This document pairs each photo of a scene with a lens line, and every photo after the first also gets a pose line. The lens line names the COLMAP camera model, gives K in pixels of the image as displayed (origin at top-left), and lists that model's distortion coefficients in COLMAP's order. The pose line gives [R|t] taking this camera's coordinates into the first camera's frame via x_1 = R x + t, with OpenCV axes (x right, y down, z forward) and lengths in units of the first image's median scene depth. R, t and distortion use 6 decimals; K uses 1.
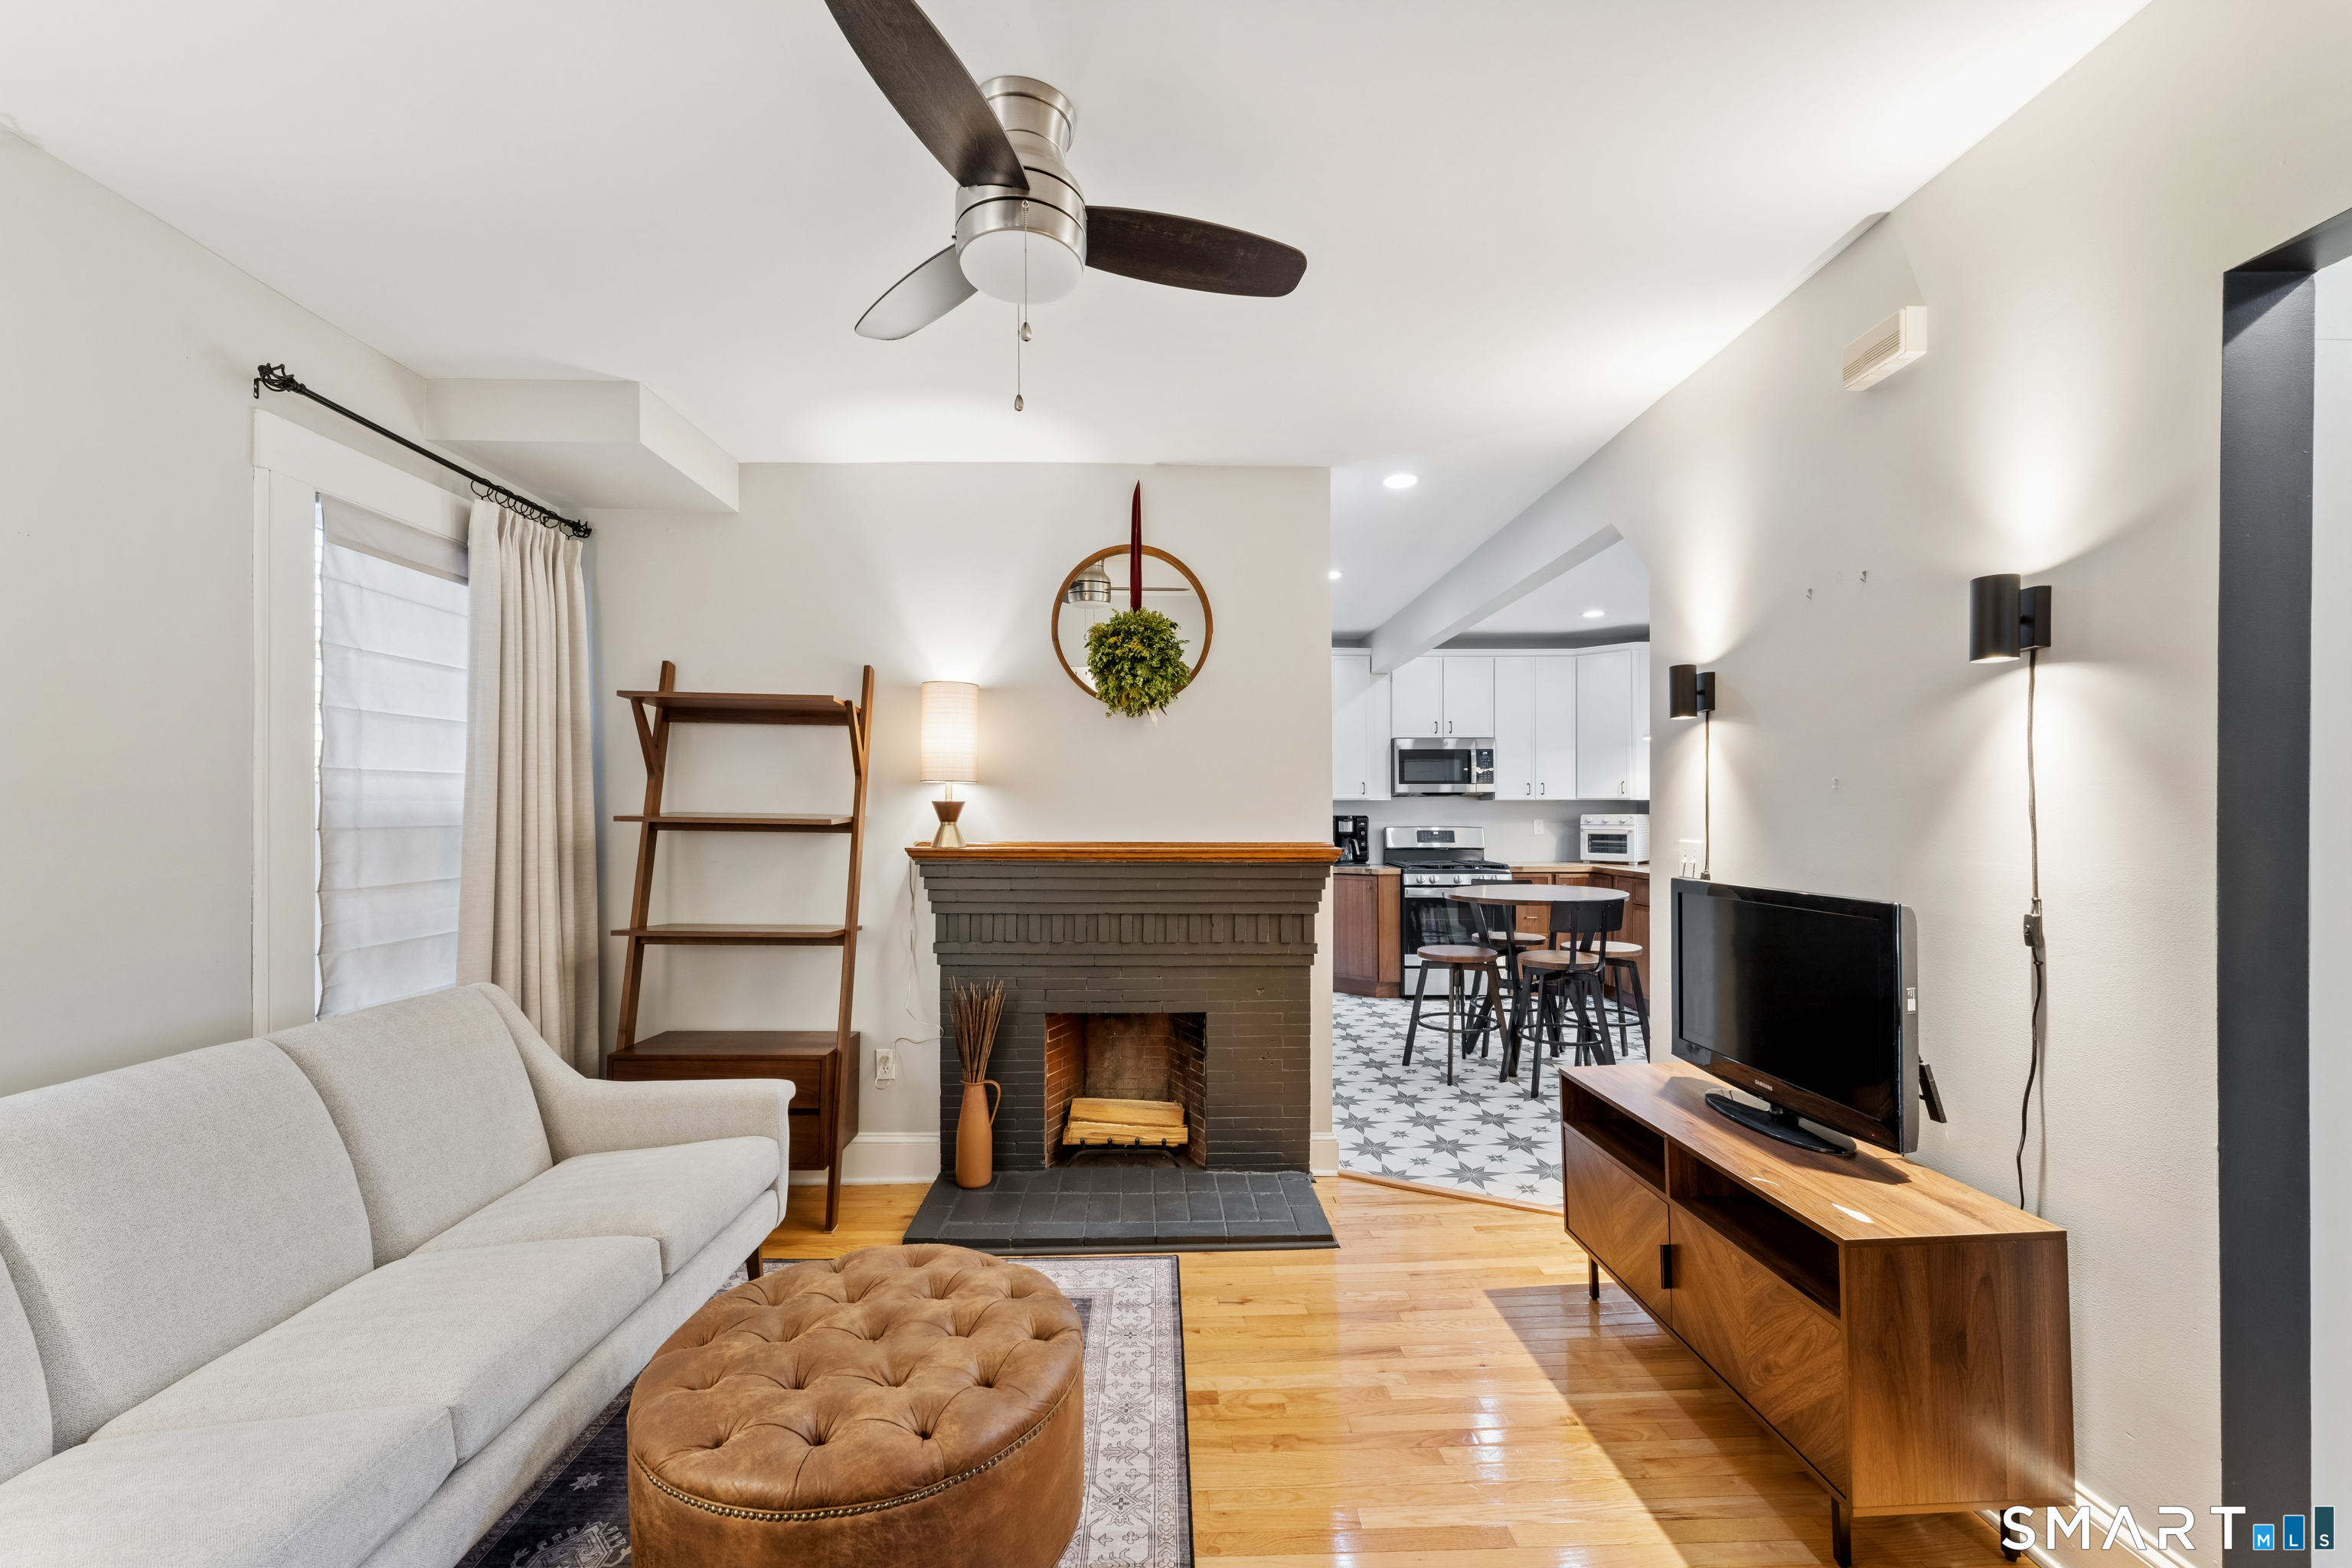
lens RADIAL K [[952.9, 0, 1184.1], [0, 952.9, 813.6], [0, 0, 1]] dist [0.001123, -0.000184]
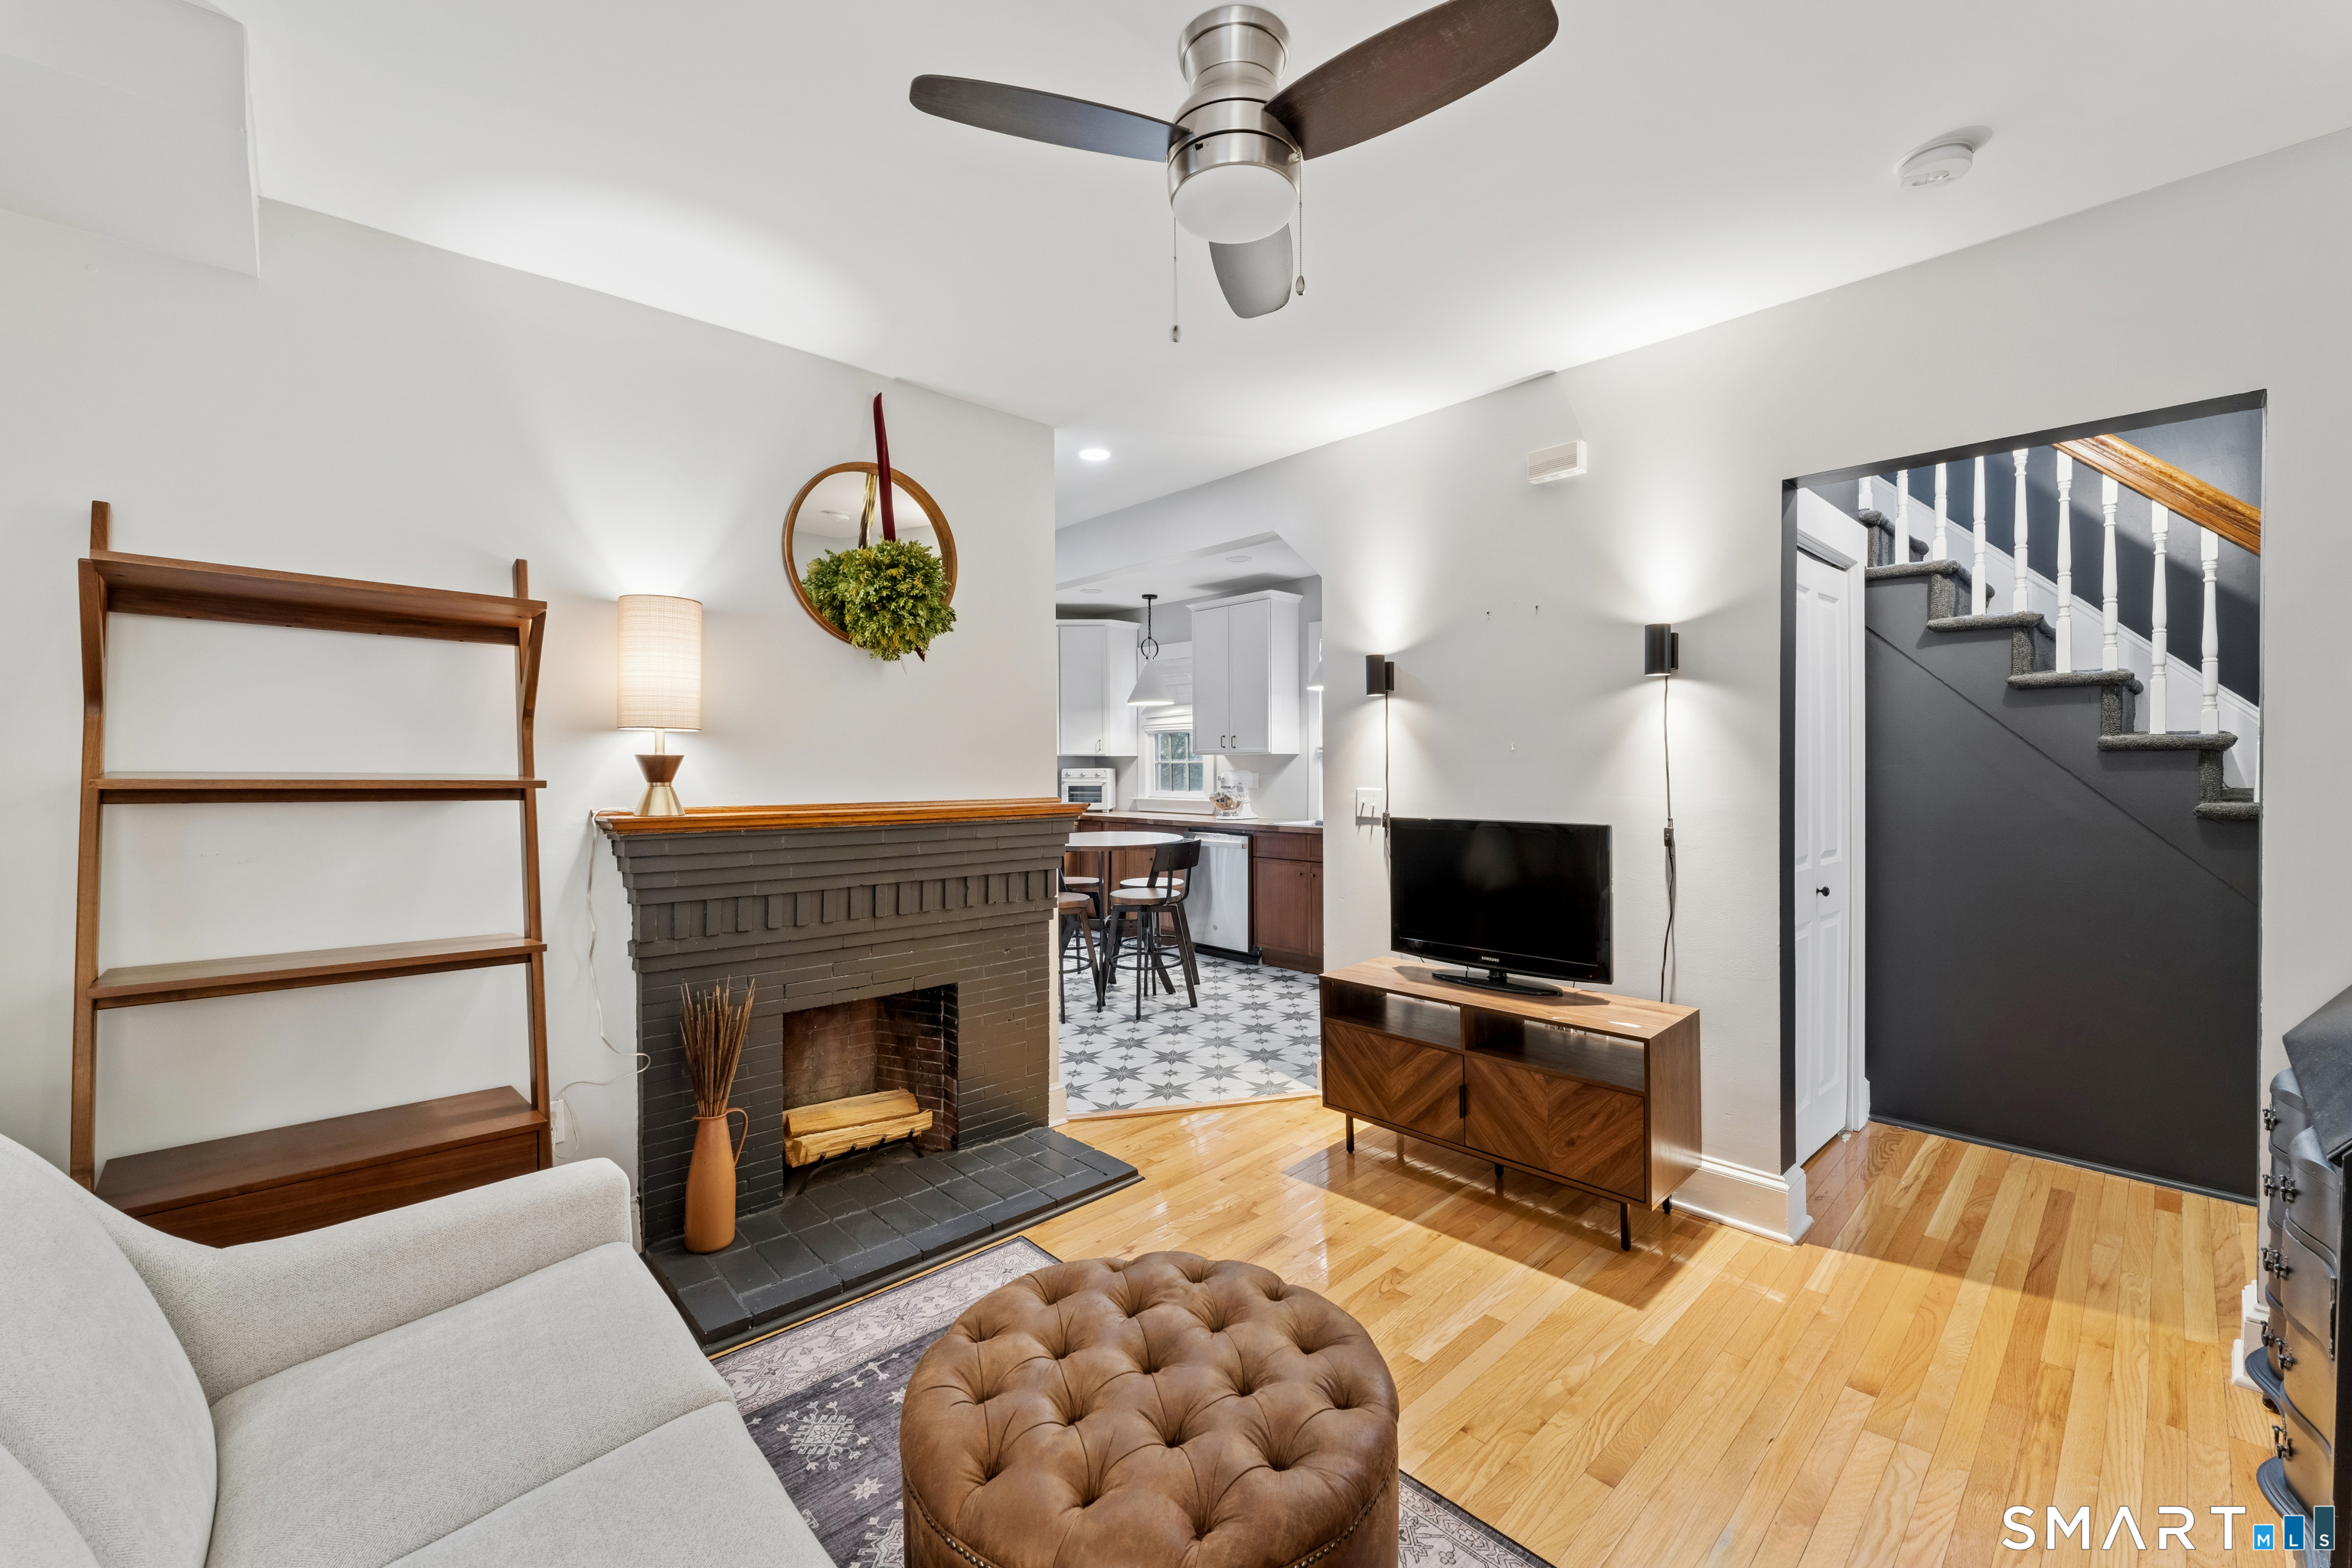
lens RADIAL K [[939.9, 0, 1187.9], [0, 939.9, 773.2], [0, 0, 1]] dist [-0.012539, -0.000112]
pose [[0.748786, -0.007313, 0.662772, -0.431907], [0.003629, 0.999969, 0.006934, -0.002297], [-0.662802, -0.002787, 0.748789, 0.167519]]
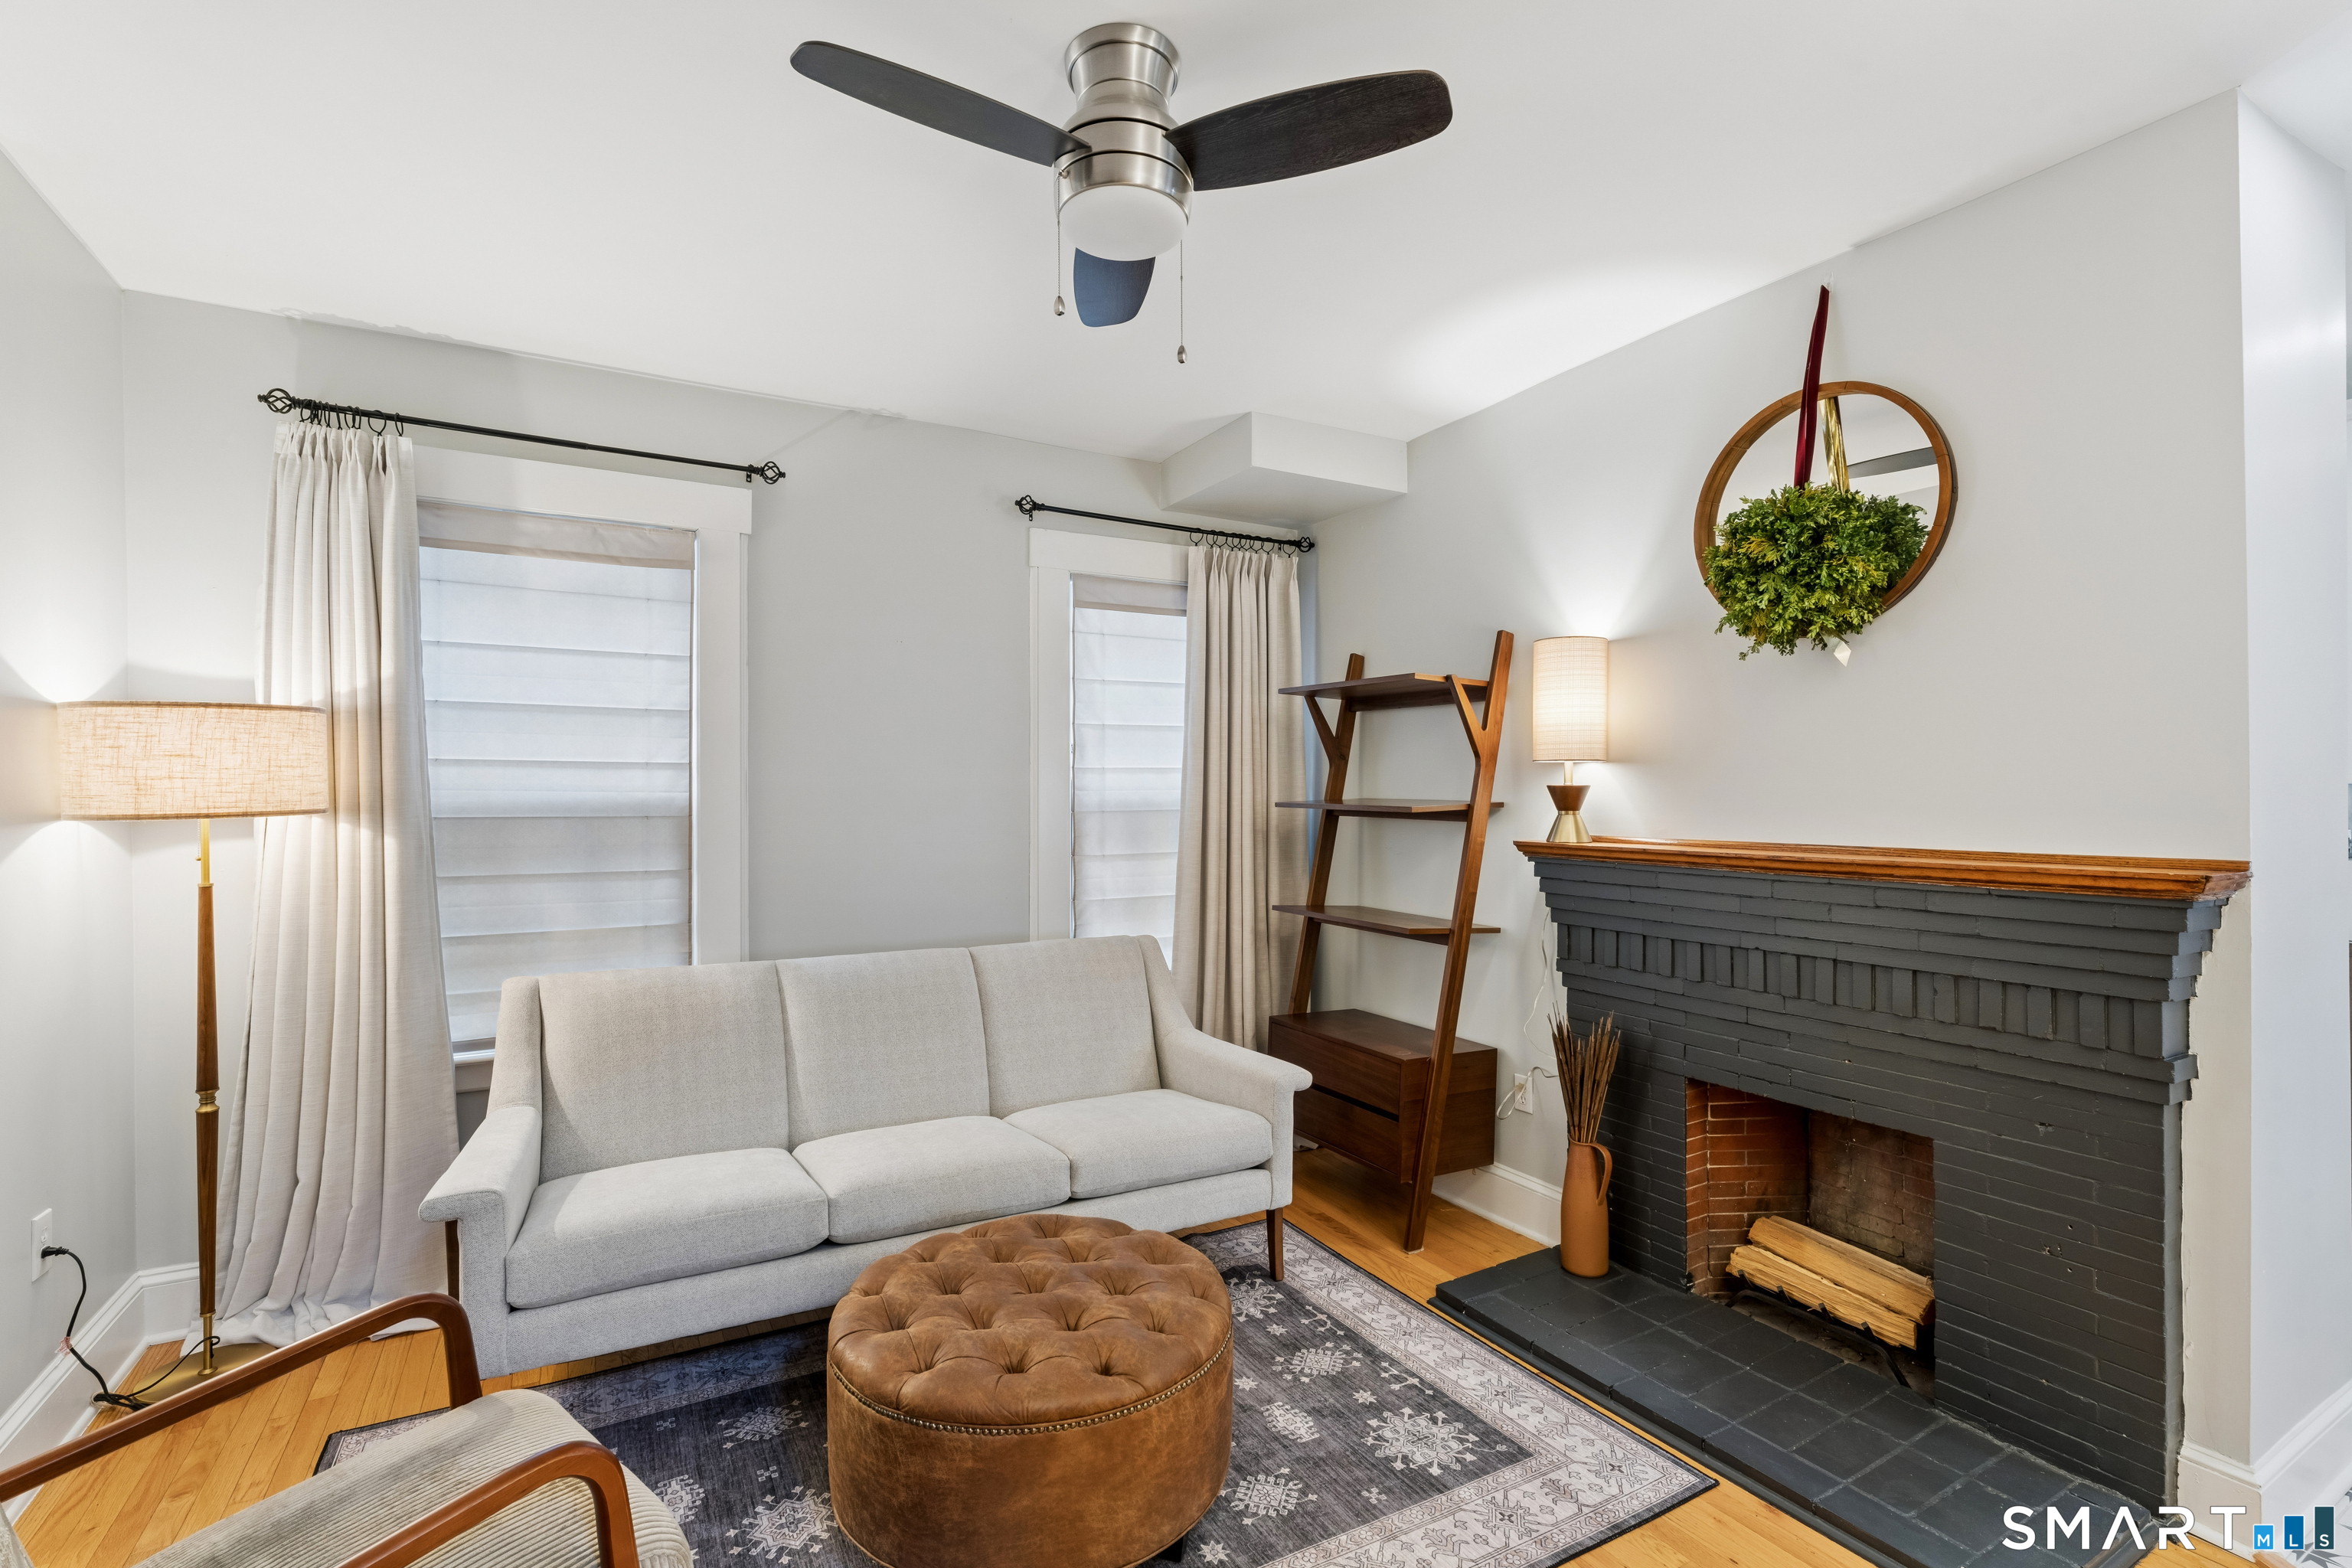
lens RADIAL K [[1060.6, 0, 1172.1], [0, 1060.6, 791.1], [0, 0, 1]] dist [-0.008468, -0.000116]
pose [[0.465634, -0.005472, -0.884961, 0.396778], [0.002147, 0.999985, -0.005054, -0.004464], [0.884975, 0.000453, 0.465639, 0.289582]]
